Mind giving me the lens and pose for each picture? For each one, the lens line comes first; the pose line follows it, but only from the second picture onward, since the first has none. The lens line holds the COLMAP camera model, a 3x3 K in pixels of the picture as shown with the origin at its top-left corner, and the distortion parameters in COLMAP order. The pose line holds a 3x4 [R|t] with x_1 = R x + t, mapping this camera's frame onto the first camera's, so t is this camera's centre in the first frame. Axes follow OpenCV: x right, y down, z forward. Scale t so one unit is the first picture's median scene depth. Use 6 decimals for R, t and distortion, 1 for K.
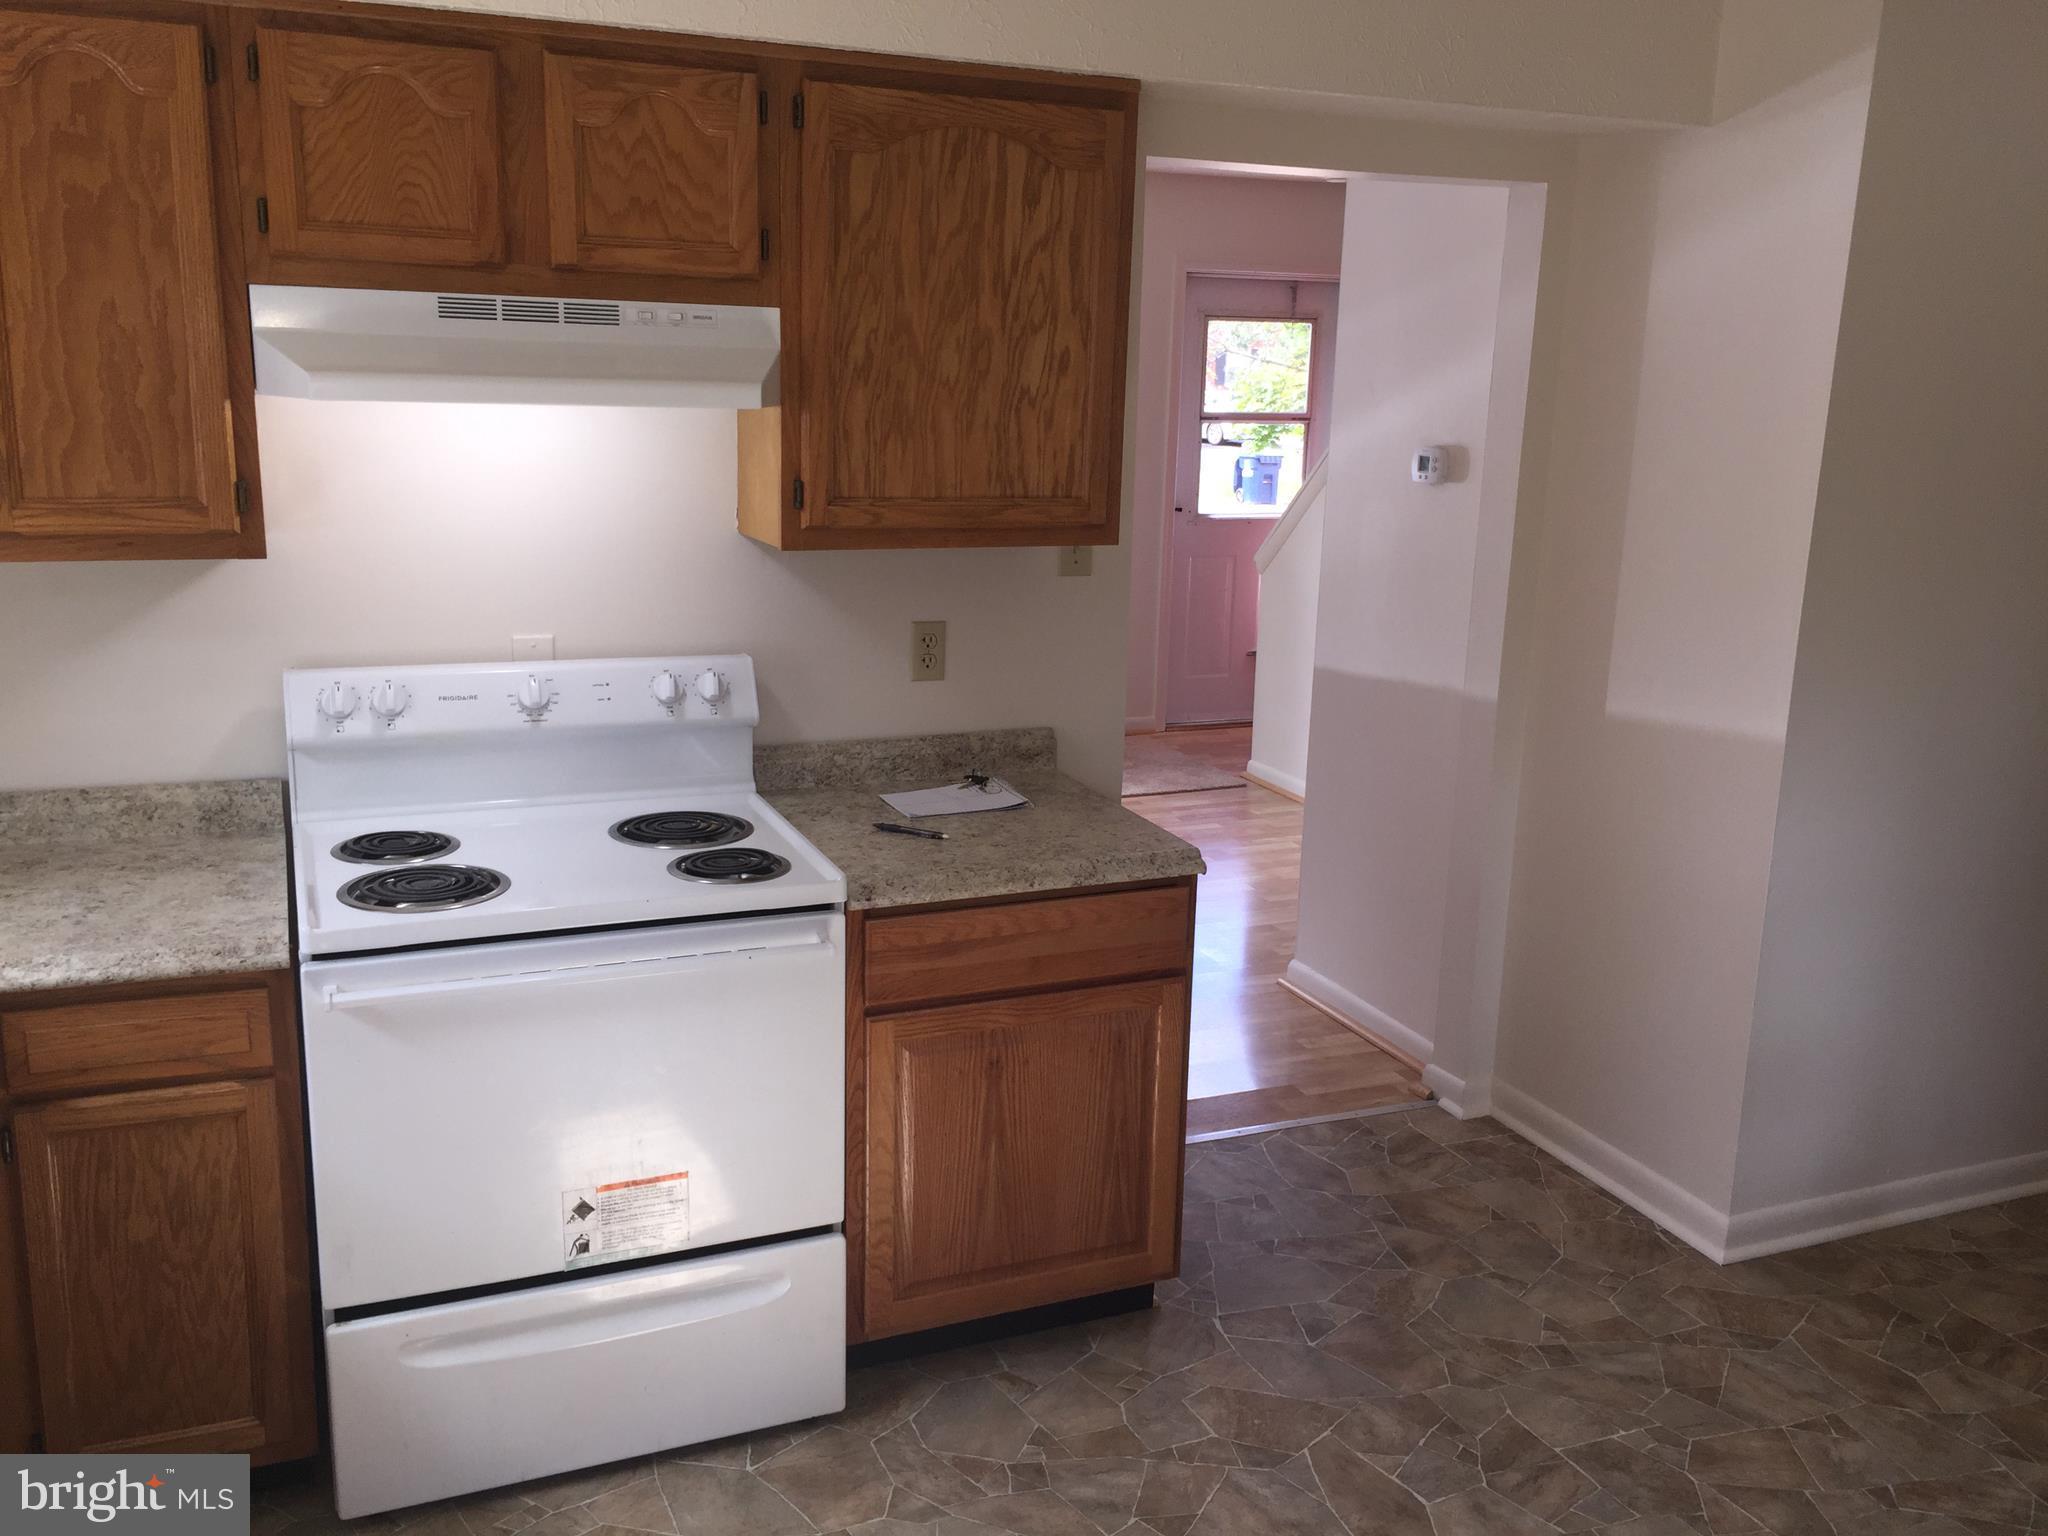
lens RADIAL K [[1750.4, 0, 1024.0], [0, 1750.4, 768.0], [0, 0, 1]] dist [0.043291, -0.004901]
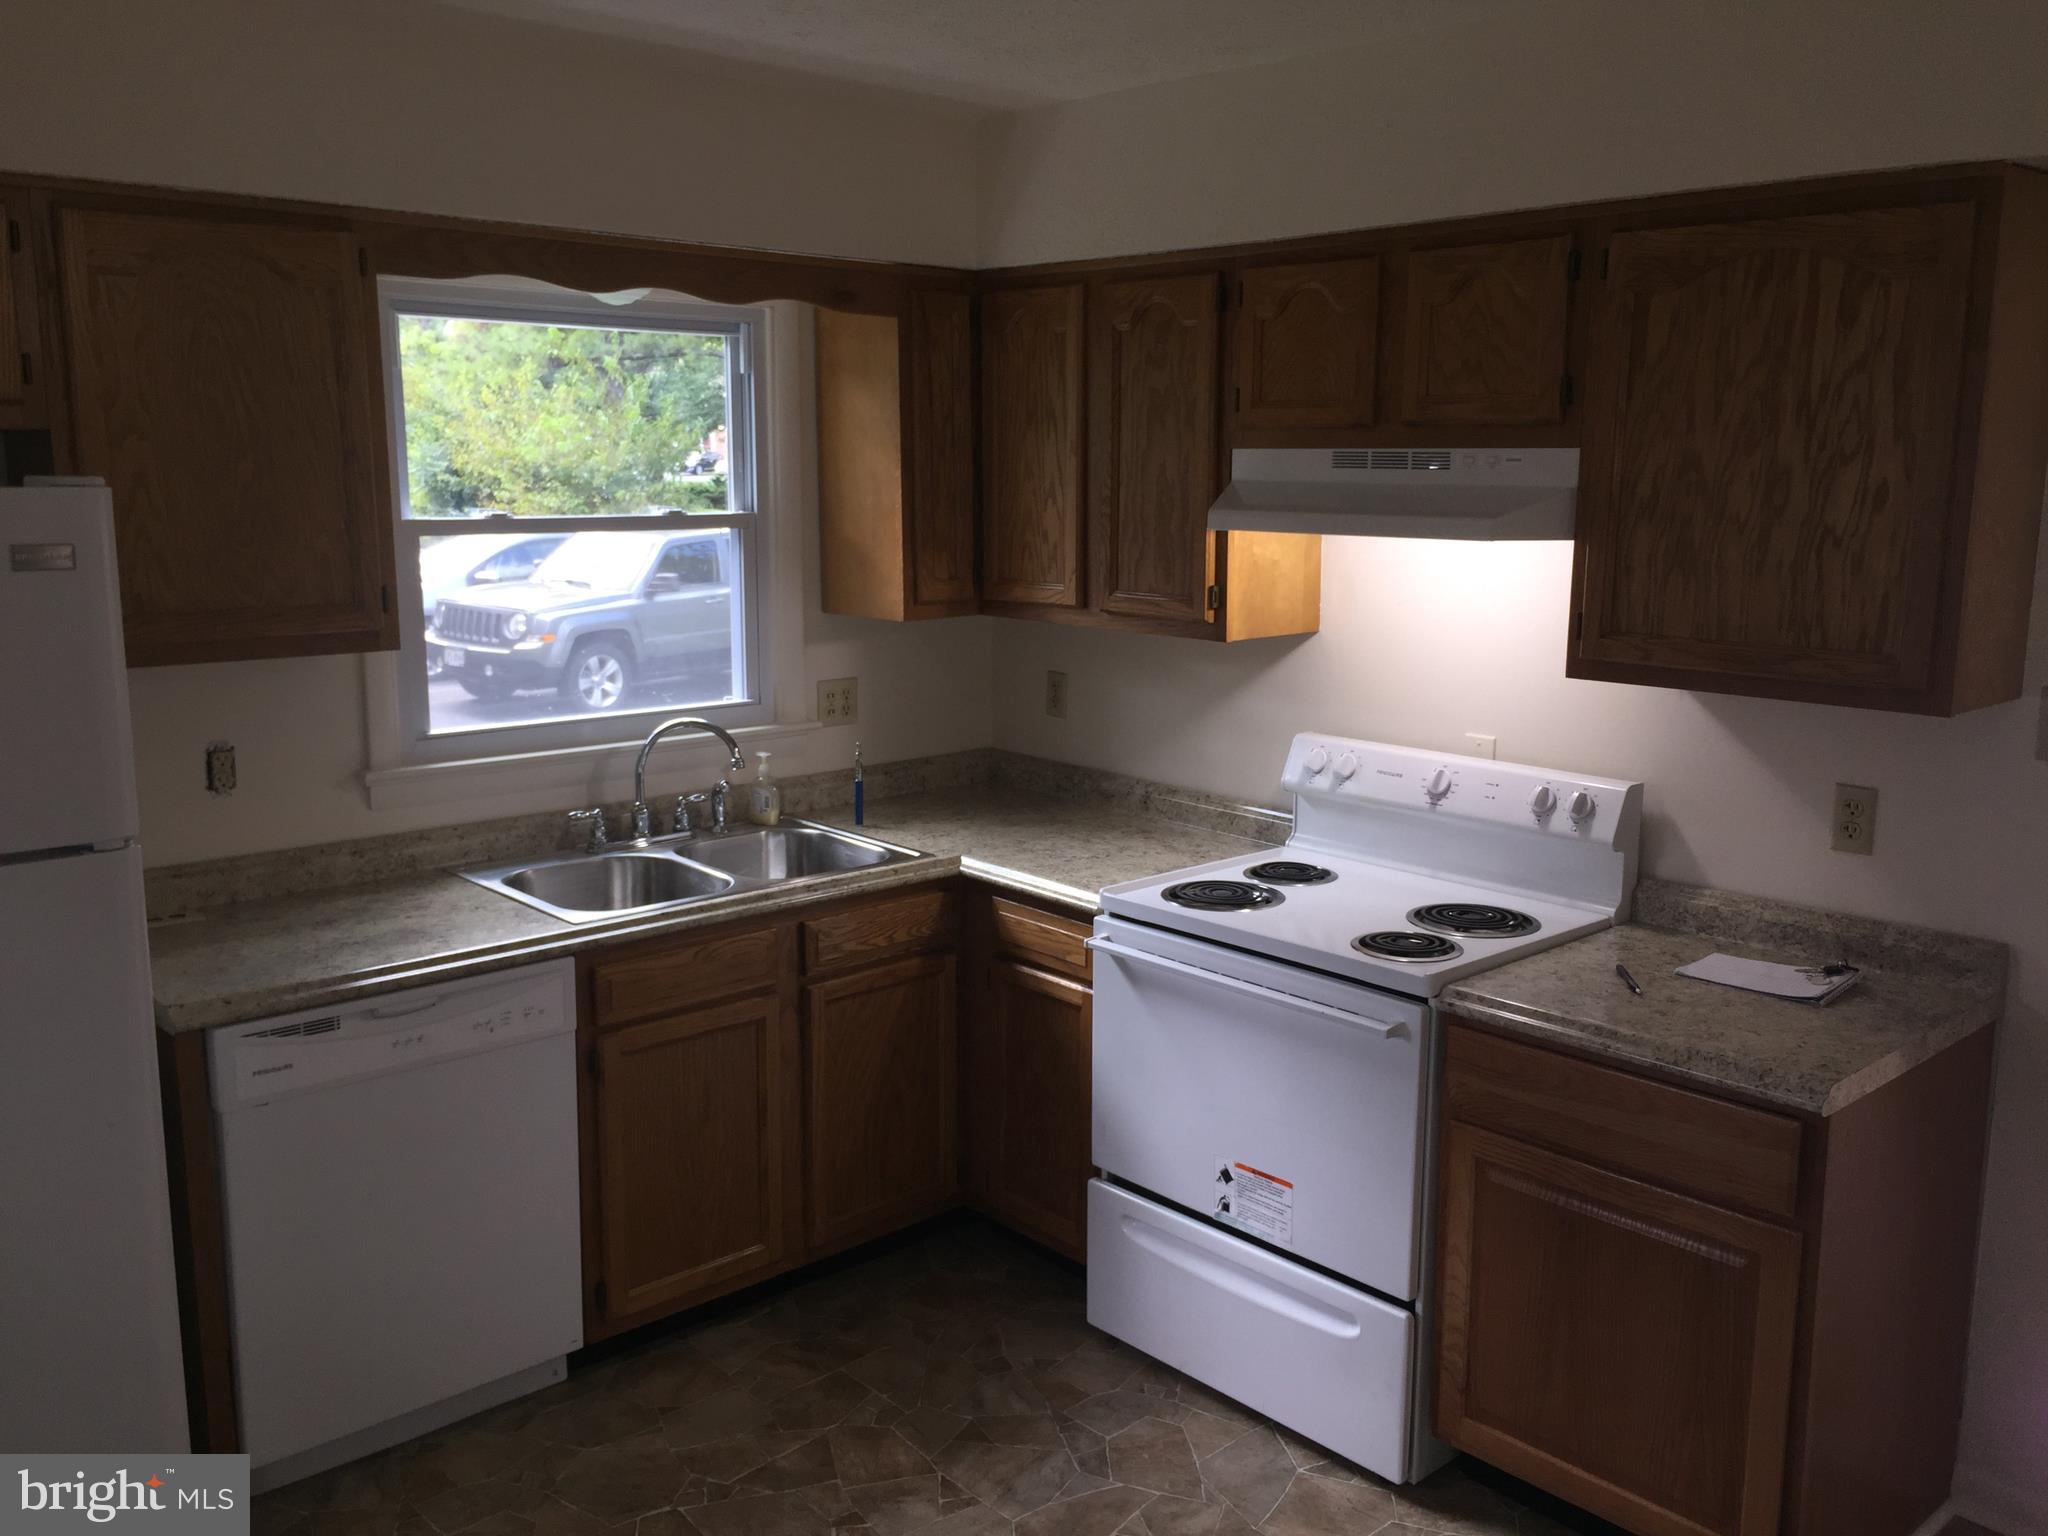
lens RADIAL K [[1750.4, 0, 1024.0], [0, 1750.4, 768.0], [0, 0, 1]] dist [0.043291, -0.004901]
pose [[0.340189, 0.142137, -0.929553, 0.725081], [-0.210995, 0.974843, 0.071845, -0.078374], [0.916380, 0.171690, 0.361621, 0.335489]]
